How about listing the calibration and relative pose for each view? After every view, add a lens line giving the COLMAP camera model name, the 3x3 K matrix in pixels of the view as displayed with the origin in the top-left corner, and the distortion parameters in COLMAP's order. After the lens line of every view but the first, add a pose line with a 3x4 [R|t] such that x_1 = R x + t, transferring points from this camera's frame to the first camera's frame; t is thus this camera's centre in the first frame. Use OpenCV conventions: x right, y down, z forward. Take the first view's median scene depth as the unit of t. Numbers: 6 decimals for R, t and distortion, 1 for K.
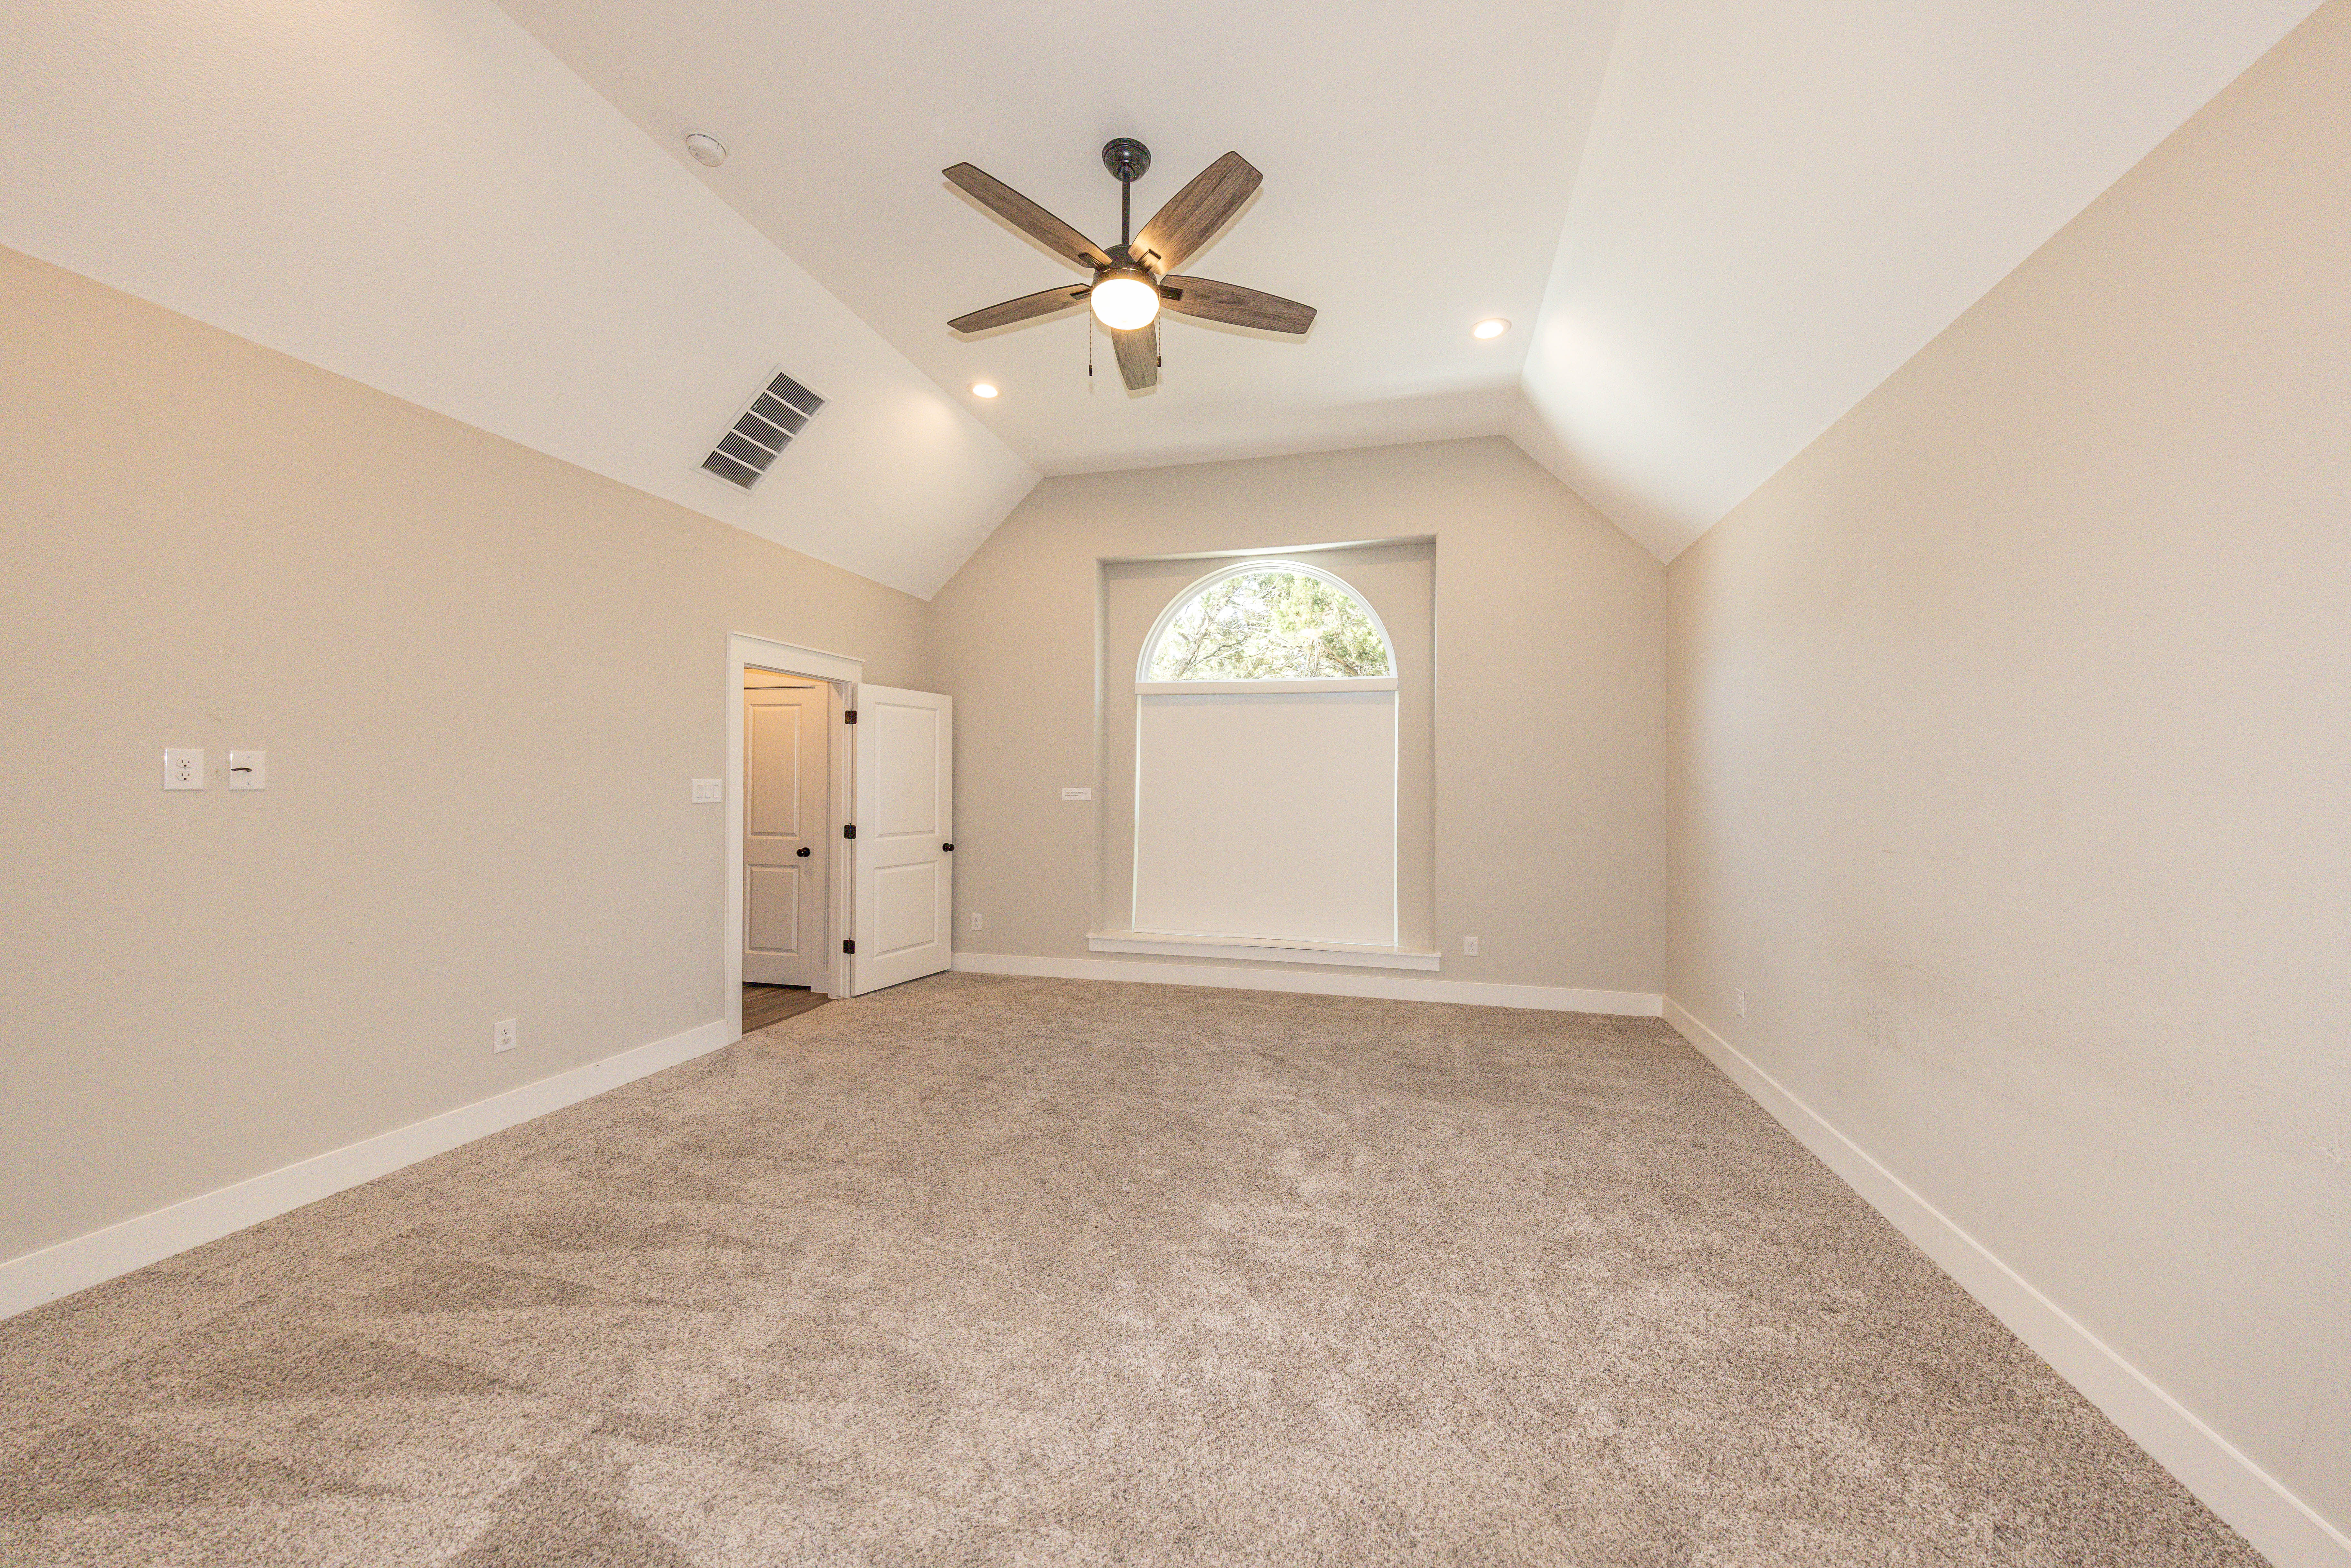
lens RADIAL K [[854.4, 0, 1190.4], [0, 854.4, 790.1], [0, 0, 1]] dist [0.010575, -0.000078]
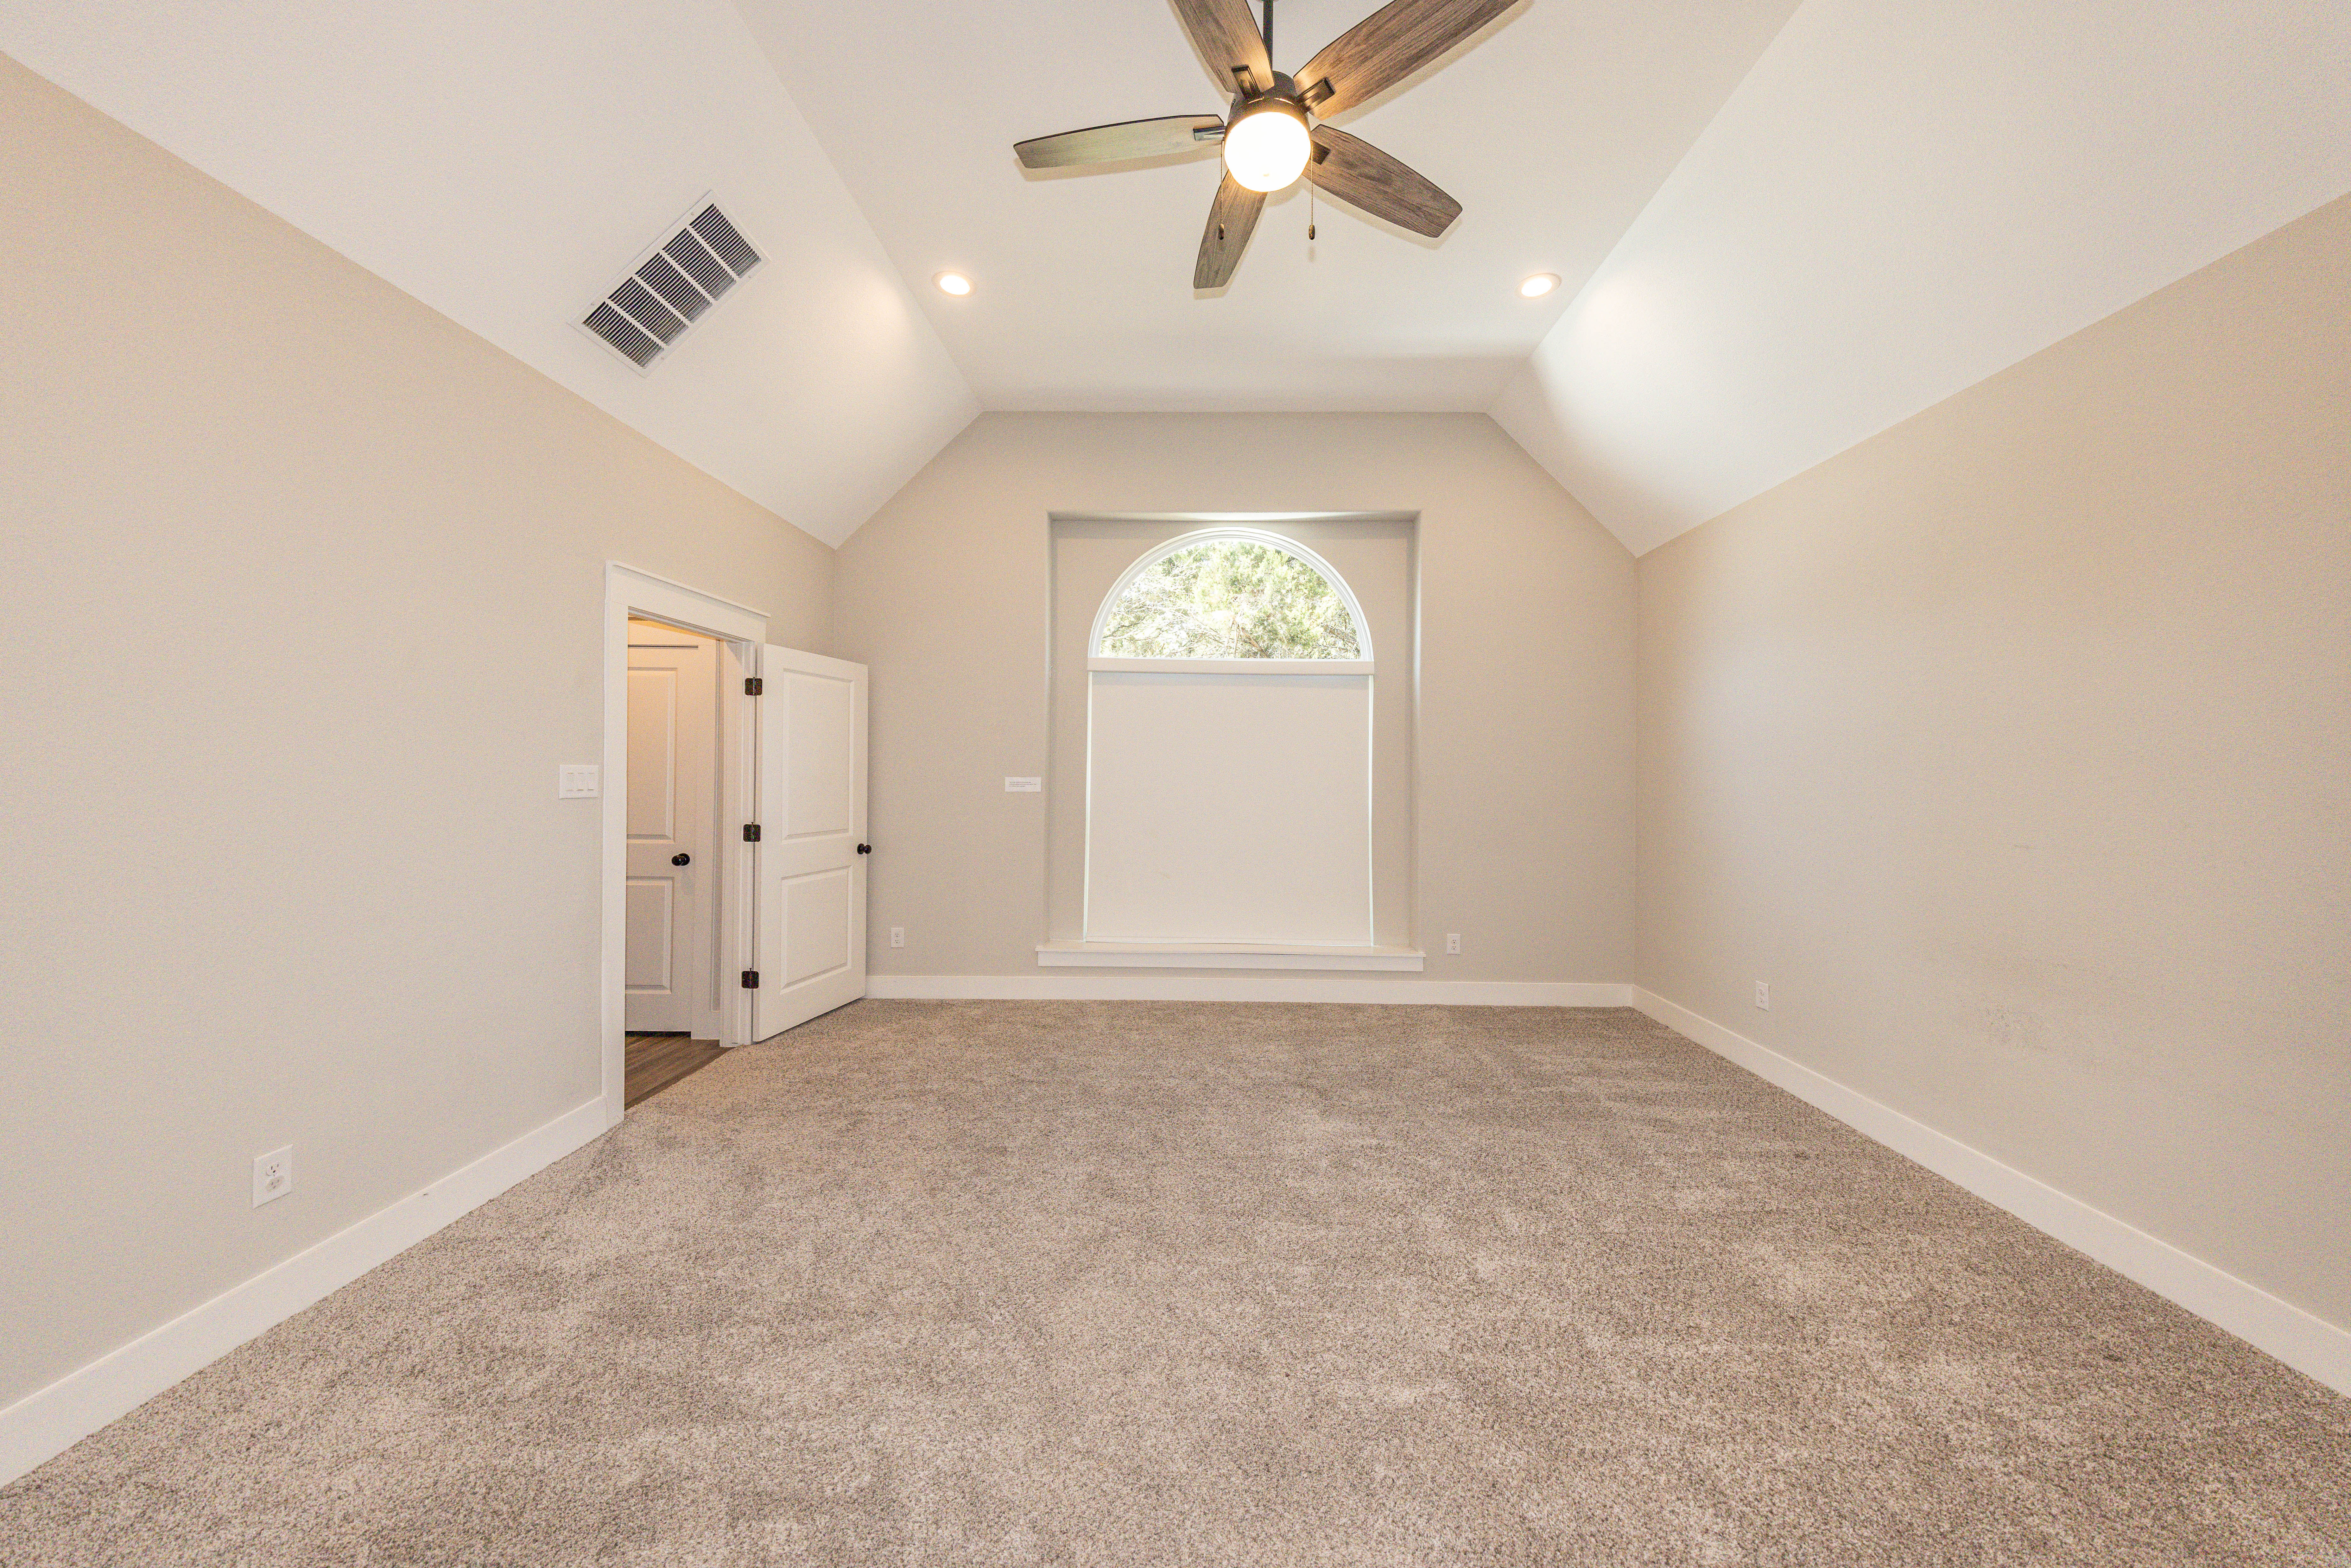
lens RADIAL K [[841.5, 0, 1196.8], [0, 841.5, 780.3], [0, 0, 1]] dist [-0.000813, 0.002199]
pose [[0.973646, 0.002148, 0.228055, -0.210578], [-0.002675, 0.999994, 0.002004, -0.002572], [-0.228050, -0.002562, 0.973646, 0.187576]]
